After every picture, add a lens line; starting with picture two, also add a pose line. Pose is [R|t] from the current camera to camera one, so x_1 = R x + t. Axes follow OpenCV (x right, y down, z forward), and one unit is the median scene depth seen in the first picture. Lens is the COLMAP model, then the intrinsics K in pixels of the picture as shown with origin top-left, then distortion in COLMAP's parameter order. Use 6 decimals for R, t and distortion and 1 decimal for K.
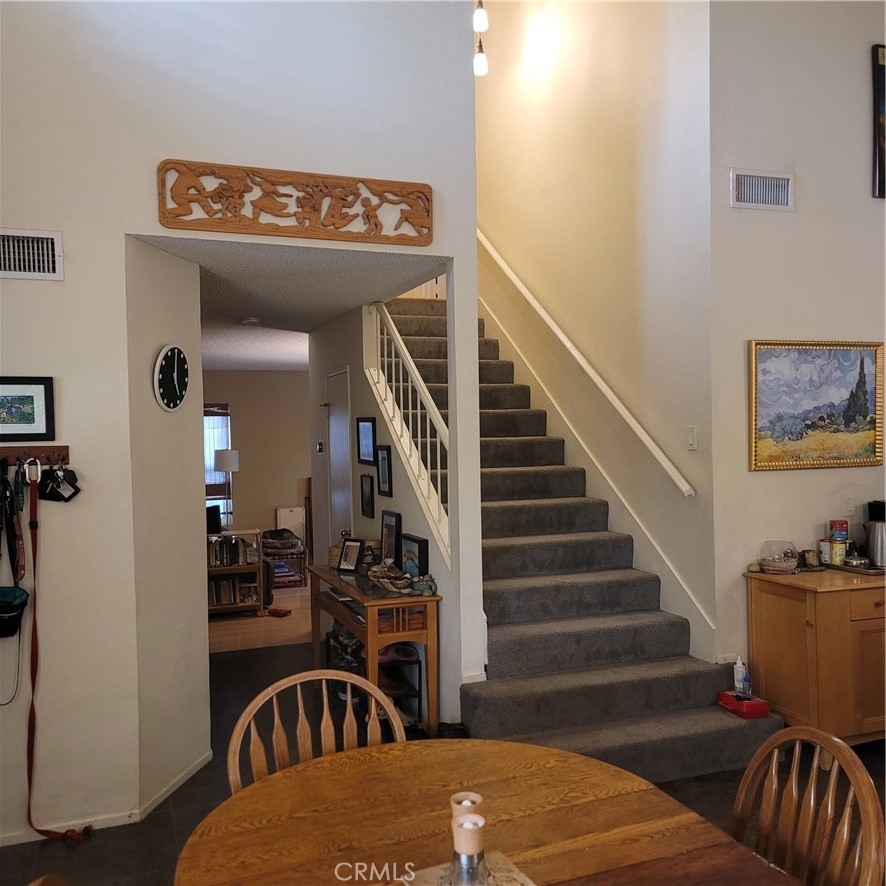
lens RADIAL K [[860.0, 0, 443.8], [0, 860.0, 447.3], [0, 0, 1]] dist [0.057723, 0.000000]
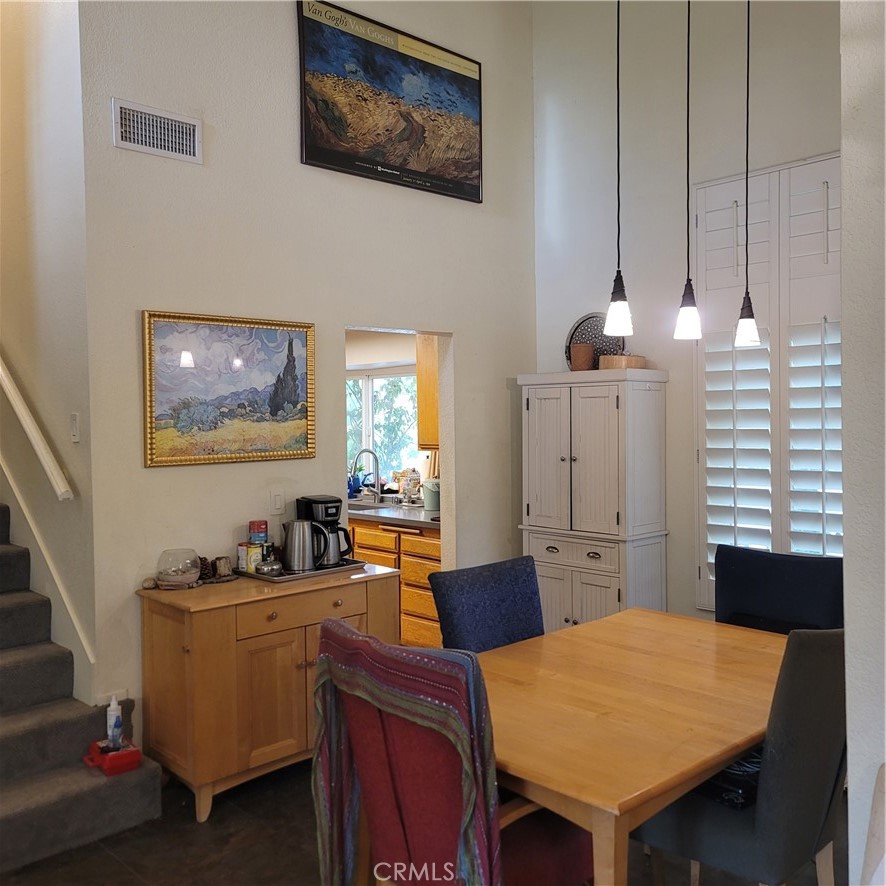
lens RADIAL K [[851.0, 0, 444.7], [0, 851.0, 436.2], [0, 0, 1]] dist [0.036052, 0.000000]
pose [[0.919929, -0.003415, 0.392069, 0.291657], [0.002118, 0.999991, 0.003741, -0.005243], [-0.392079, -0.002611, 0.919928, 0.129206]]
